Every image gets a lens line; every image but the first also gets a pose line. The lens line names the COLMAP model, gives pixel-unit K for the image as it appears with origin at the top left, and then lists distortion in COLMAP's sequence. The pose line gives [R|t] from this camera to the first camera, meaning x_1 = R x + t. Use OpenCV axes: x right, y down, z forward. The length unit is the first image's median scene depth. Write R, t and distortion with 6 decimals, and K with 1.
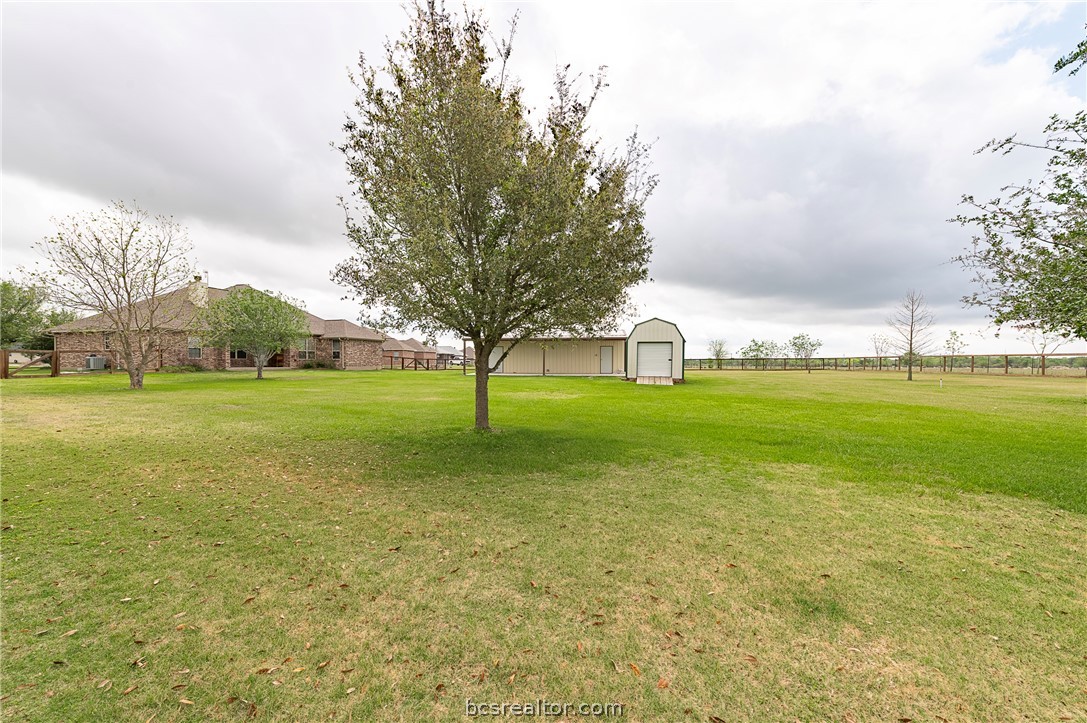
lens RADIAL K [[425.8, 0, 541.8], [0, 425.8, 365.3], [0, 0, 1]] dist [0.000606, 0.000061]
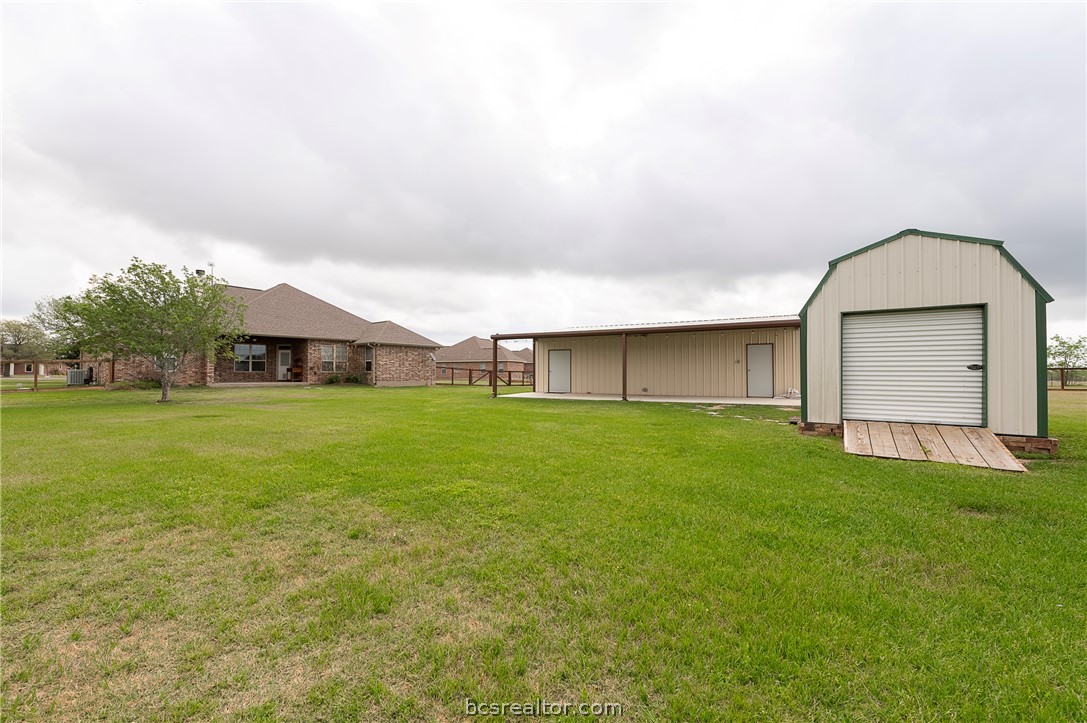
lens RADIAL K [[439.4, 0, 542.5], [0, 439.4, 370.5], [0, 0, 1]] dist [-0.001039, -0.000472]
pose [[0.941050, -0.004887, -0.338231, 0.086591], [-0.001437, 0.999829, -0.018446, -0.002876], [0.338264, 0.017845, 0.940882, 0.430086]]
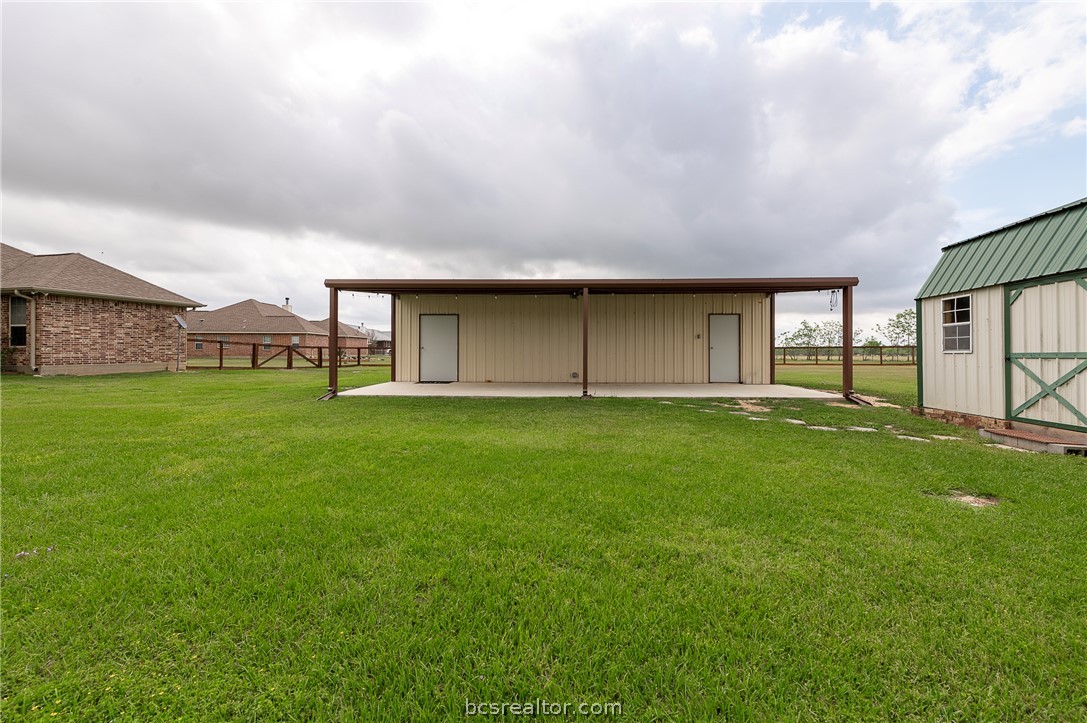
lens RADIAL K [[434.4, 0, 564.1], [0, 434.4, 348.2], [0, 0, 1]] dist [-0.002369, -0.000492]
pose [[0.990557, -0.000171, 0.137104, -0.053713], [0.002113, 0.999899, -0.014023, -0.007751], [-0.137088, 0.014180, 0.990457, 0.635705]]
